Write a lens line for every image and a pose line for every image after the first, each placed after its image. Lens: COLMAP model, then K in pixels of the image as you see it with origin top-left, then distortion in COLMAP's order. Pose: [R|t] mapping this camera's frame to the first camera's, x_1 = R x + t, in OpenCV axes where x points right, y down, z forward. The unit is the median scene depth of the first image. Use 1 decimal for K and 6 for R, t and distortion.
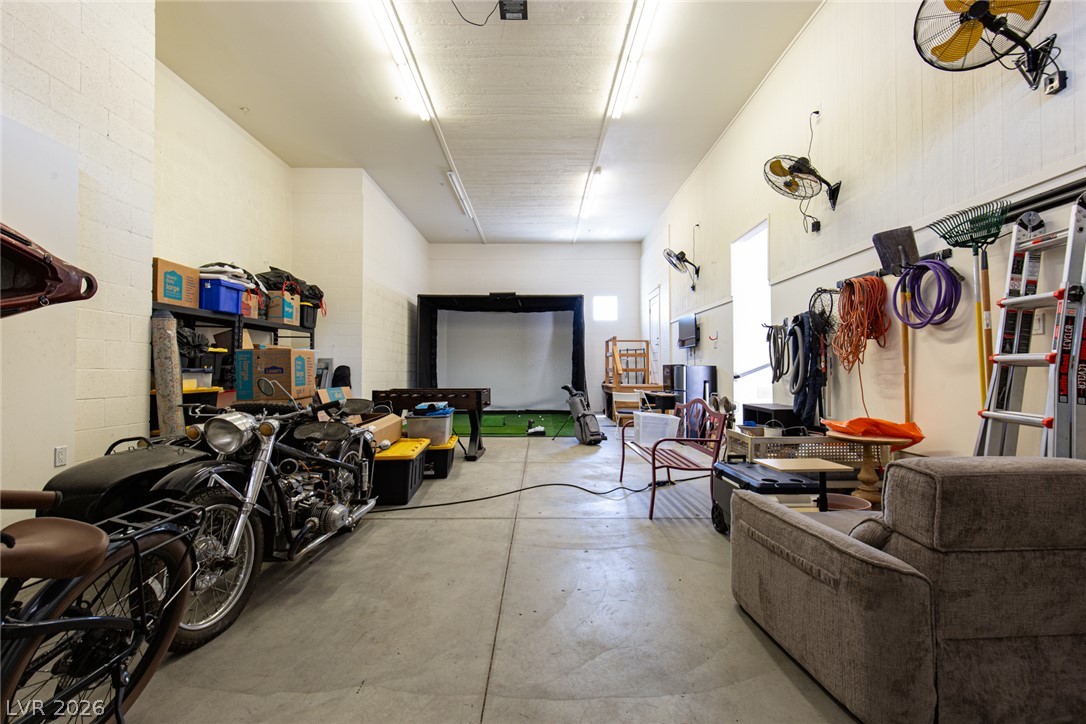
lens RADIAL K [[498.1, 0, 543.0], [0, 498.1, 364.0], [0, 0, 1]] dist [0.014753, -0.001548]
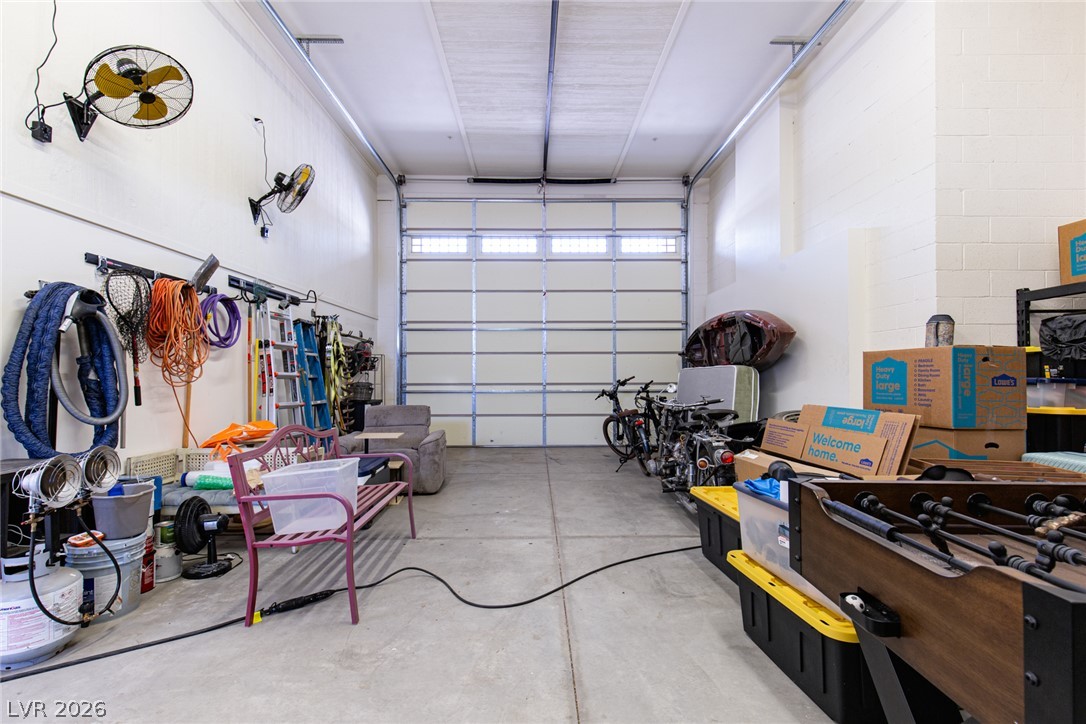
lens RADIAL K [[498.1, 0, 543.4], [0, 498.1, 367.3], [0, 0, 1]] dist [0.014753, -0.001548]
pose [[-0.999926, 0.004881, -0.011131, -0.021475], [0.005347, 0.999094, -0.042228, 0.027104], [0.010914, -0.042284, -0.999046, 1.959099]]
